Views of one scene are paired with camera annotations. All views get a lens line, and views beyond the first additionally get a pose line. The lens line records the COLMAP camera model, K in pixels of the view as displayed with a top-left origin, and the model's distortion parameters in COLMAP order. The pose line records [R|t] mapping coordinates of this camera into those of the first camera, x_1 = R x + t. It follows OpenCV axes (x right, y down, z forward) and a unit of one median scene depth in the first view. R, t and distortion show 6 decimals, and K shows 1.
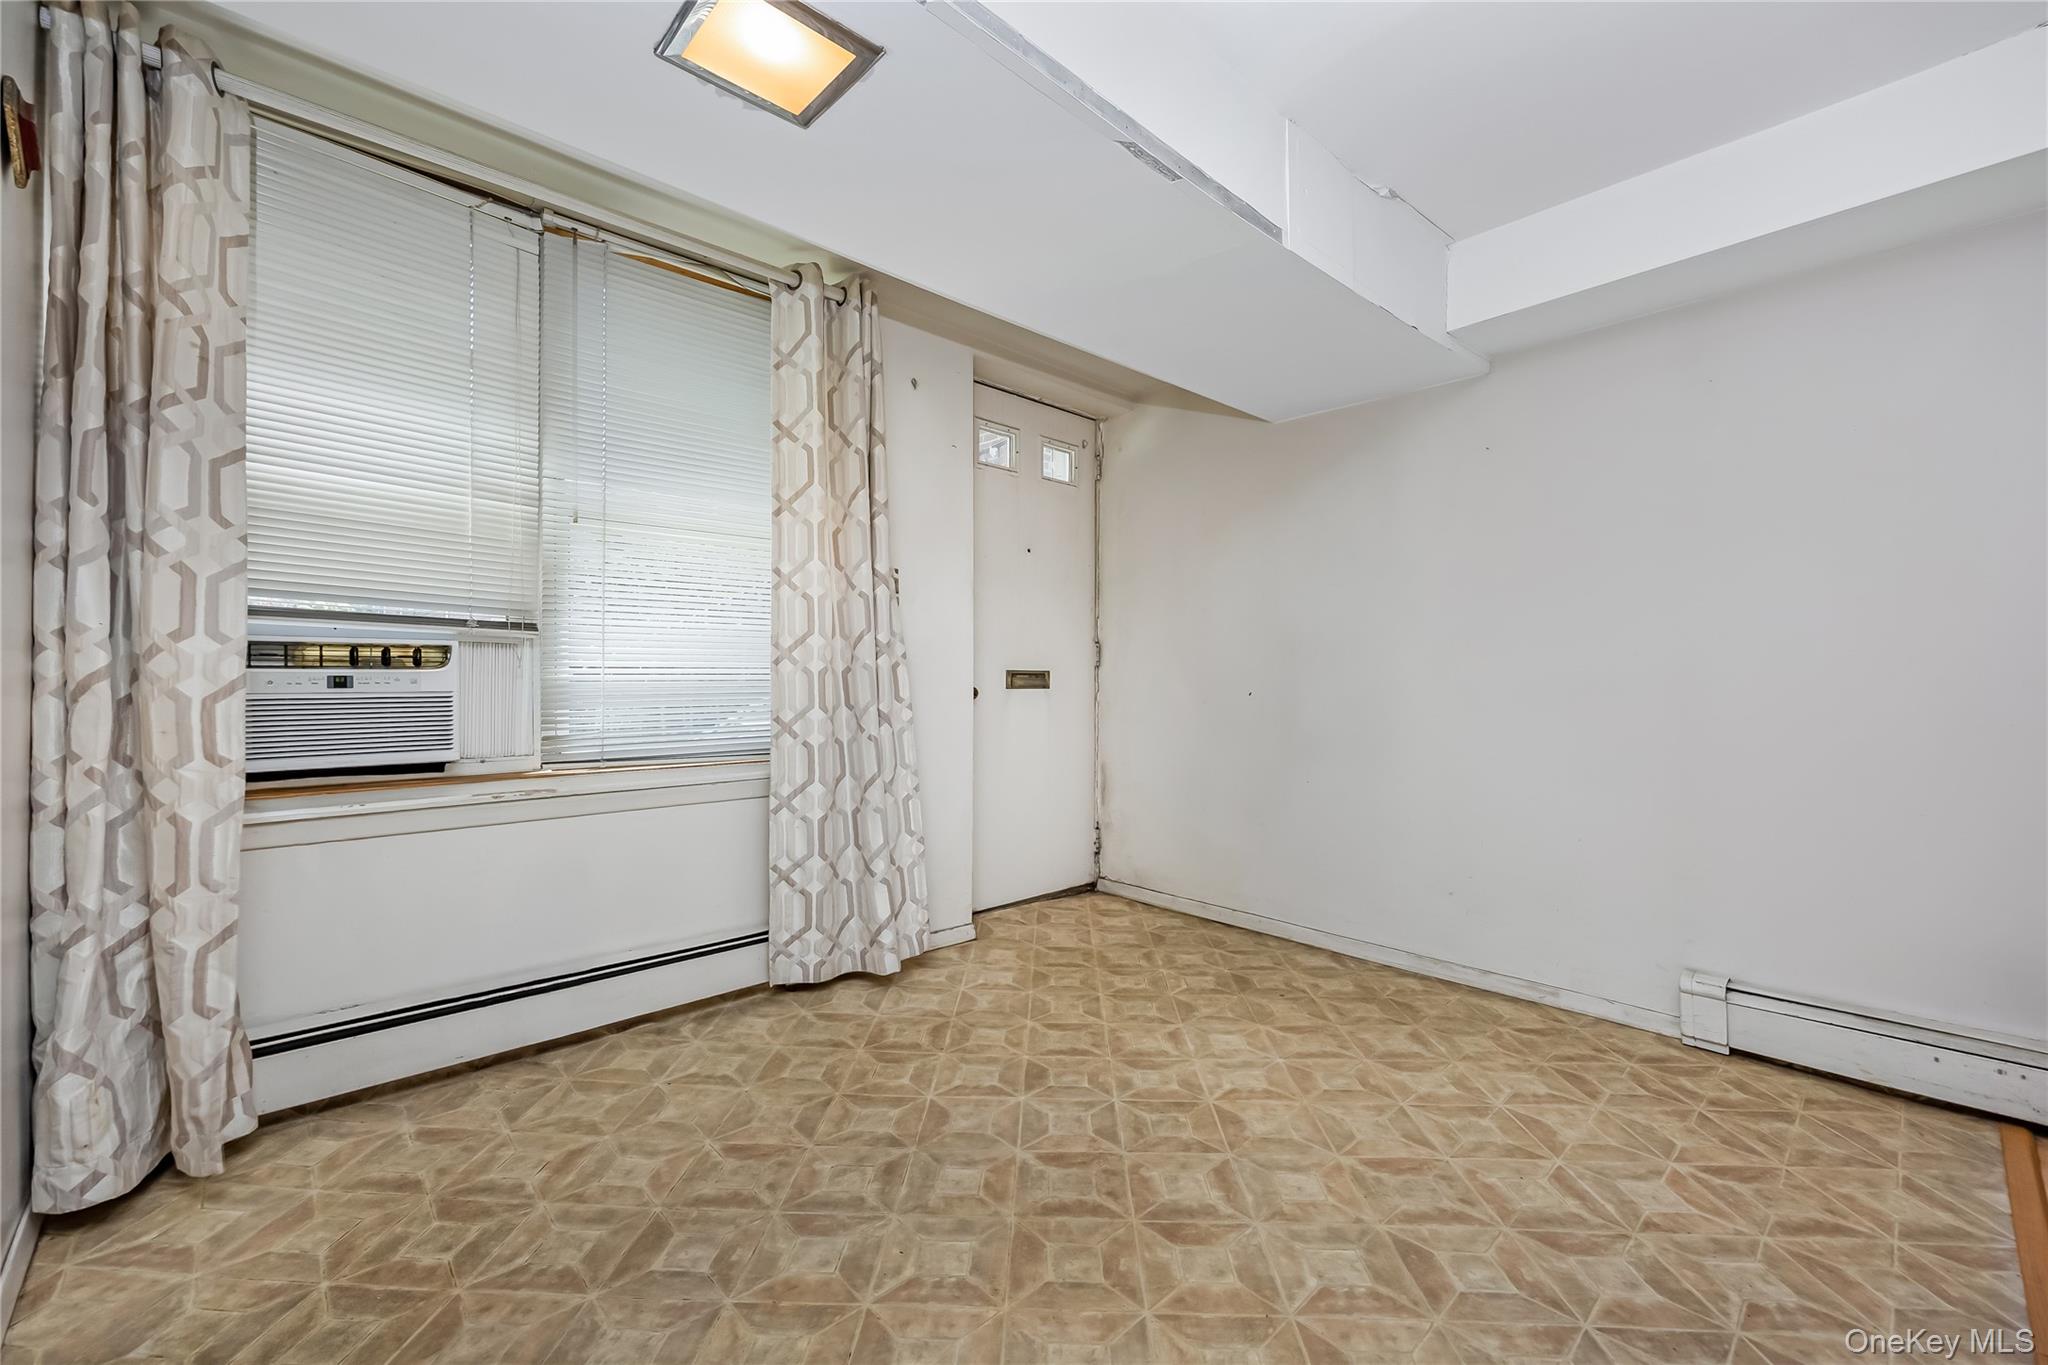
lens RADIAL K [[819.8, 0, 1027.6], [0, 819.8, 669.9], [0, 0, 1]] dist [0.000614, 0.000568]
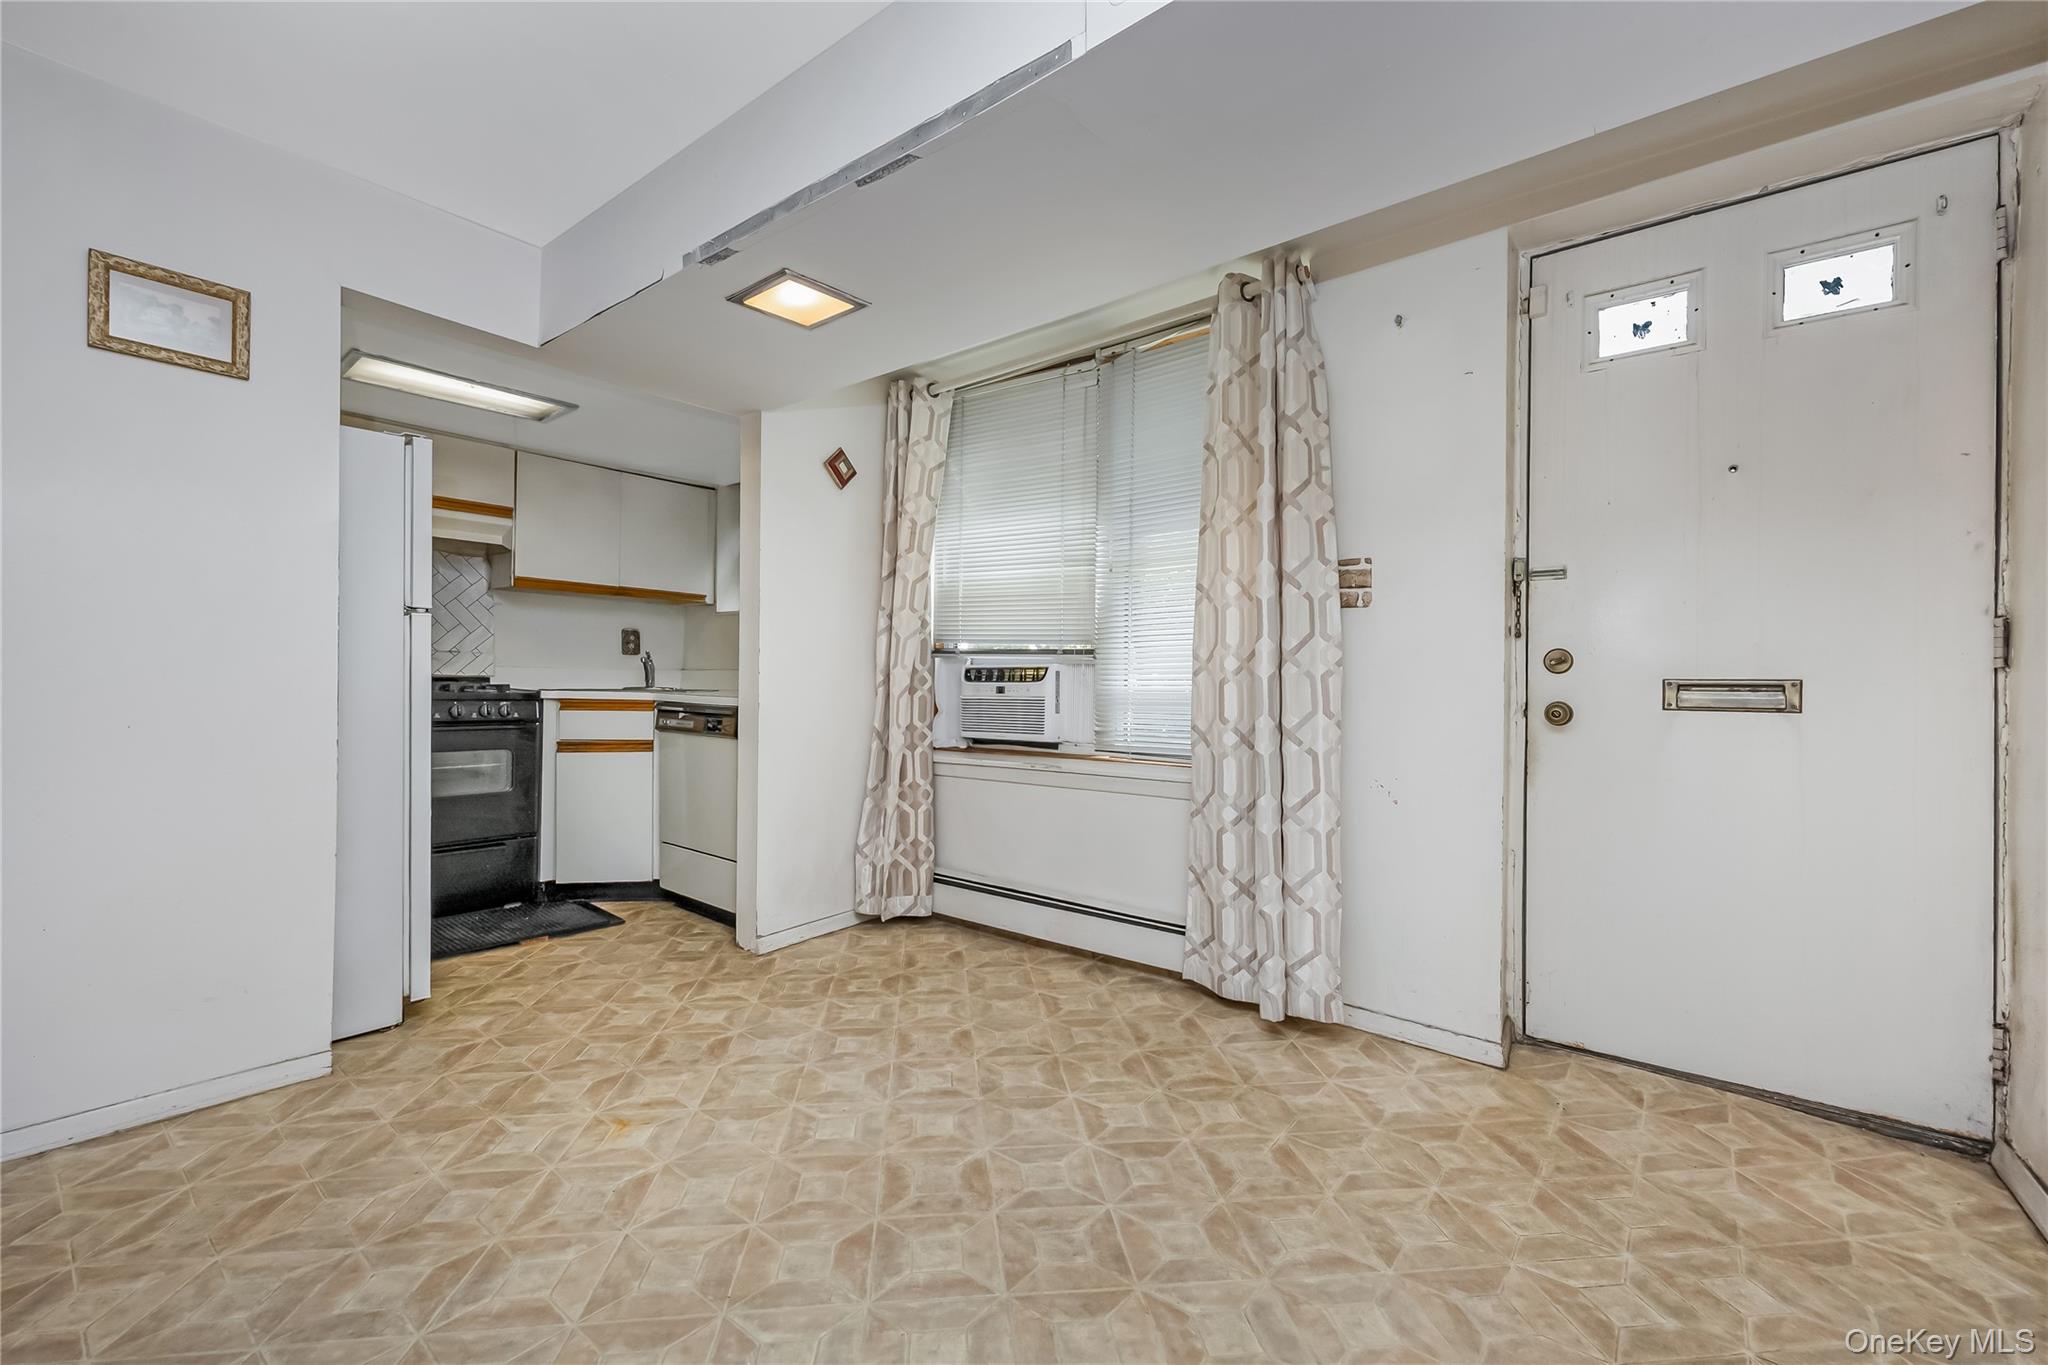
lens RADIAL K [[850.1, 0, 1046.5], [0, 850.1, 679.5], [0, 0, 1]] dist [-0.005082, 0.001664]
pose [[0.154483, -0.008445, -0.987959, 0.947168], [0.000322, 0.999964, -0.008497, 0.008439], [0.987995, 0.000995, 0.154480, 0.818838]]
